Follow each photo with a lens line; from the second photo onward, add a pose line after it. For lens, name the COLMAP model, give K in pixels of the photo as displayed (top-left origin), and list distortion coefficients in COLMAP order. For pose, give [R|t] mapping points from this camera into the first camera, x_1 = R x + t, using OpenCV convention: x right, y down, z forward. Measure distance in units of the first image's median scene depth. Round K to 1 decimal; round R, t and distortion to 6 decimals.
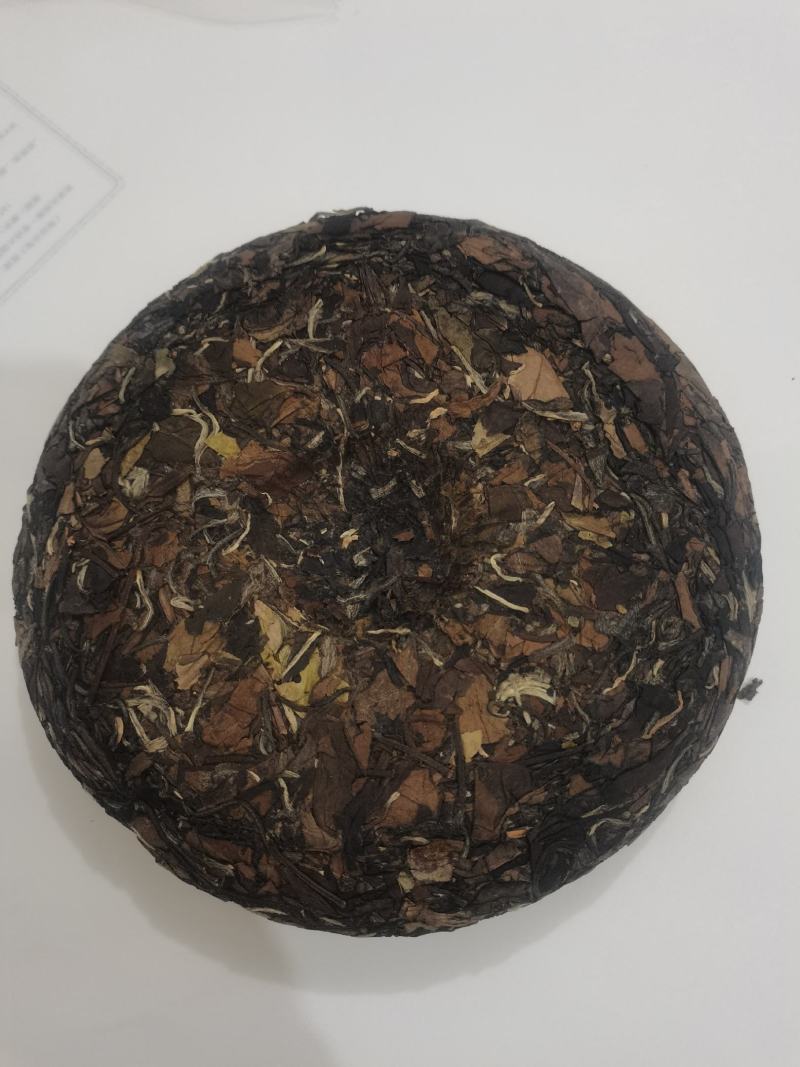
lens RADIAL K [[800.9, 0, 400.6], [0, 800.9, 534.0], [0, 0, 1]] dist [-0.025134, -0.001823]
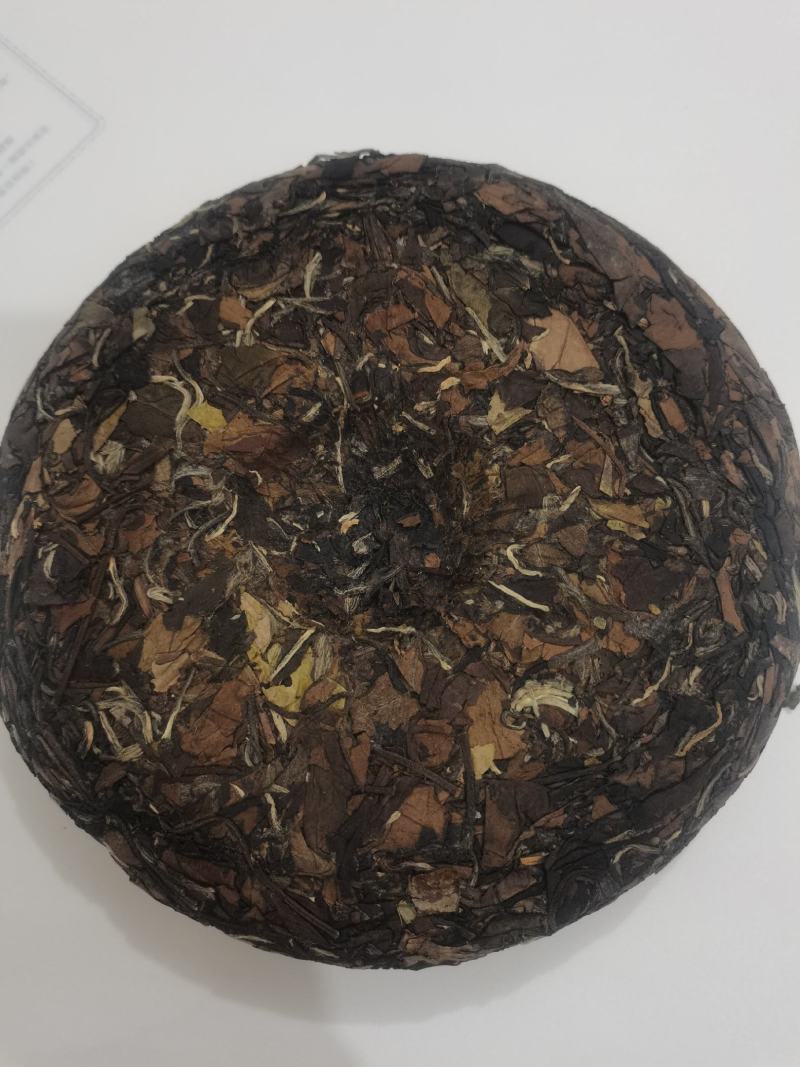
lens RADIAL K [[800.9, 0, 398.9], [0, 800.9, 532.6], [0, 0, 1]] dist [-0.025134, -0.001823]
pose [[0.999866, 0.012776, -0.010259, 0.001740], [-0.012394, 0.999256, 0.036514, -0.018548], [0.010718, -0.036381, 0.999281, 0.113025]]
